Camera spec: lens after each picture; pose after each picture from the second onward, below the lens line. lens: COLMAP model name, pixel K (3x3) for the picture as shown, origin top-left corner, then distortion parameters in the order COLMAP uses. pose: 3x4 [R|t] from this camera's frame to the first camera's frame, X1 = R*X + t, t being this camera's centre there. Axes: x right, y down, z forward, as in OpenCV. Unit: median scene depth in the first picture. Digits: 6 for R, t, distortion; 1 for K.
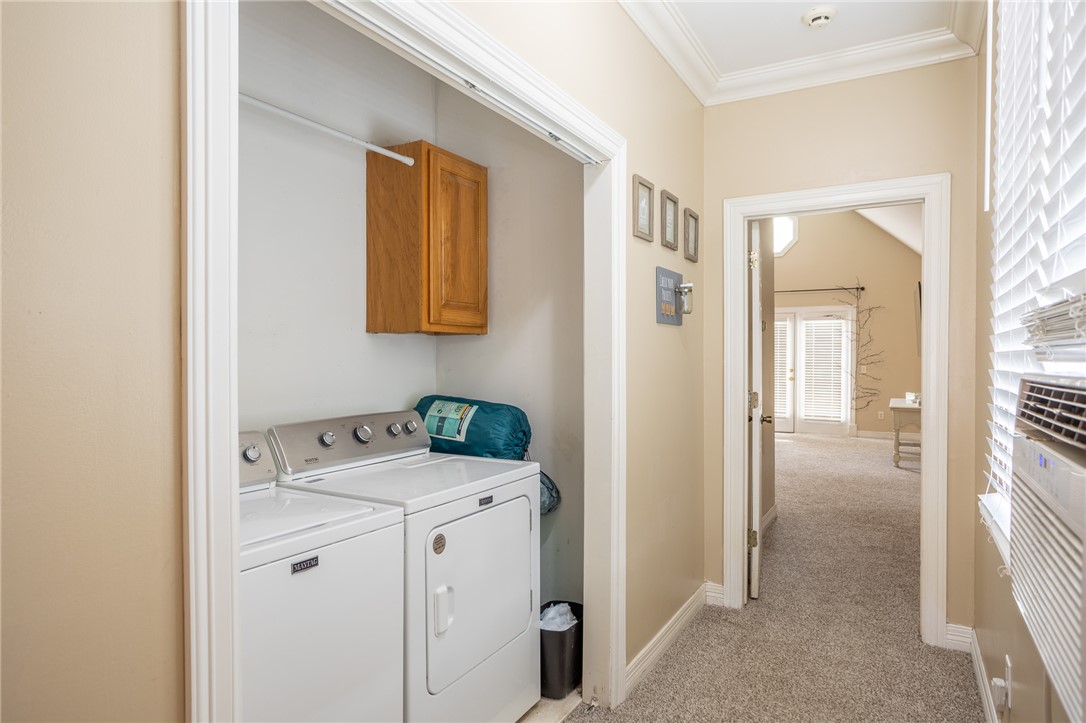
lens RADIAL K [[641.6, 0, 544.5], [0, 641.6, 360.5], [0, 0, 1]] dist [0.028583, 0.000218]
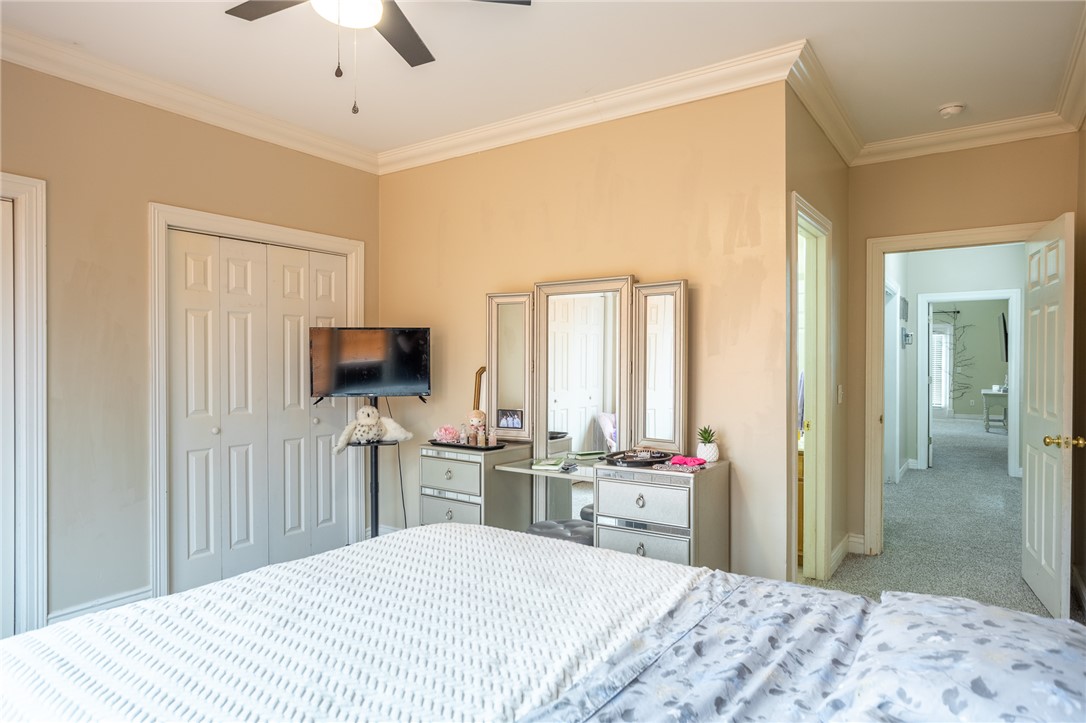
lens RADIAL K [[641.6, 0, 541.2], [0, 641.6, 364.3], [0, 0, 1]] dist [0.028583, 0.000218]
pose [[0.996514, 0.000729, -0.083423, -0.289789], [-0.000532, 0.999997, 0.002391, -0.001044], [0.083425, -0.002338, 0.996511, -0.475610]]
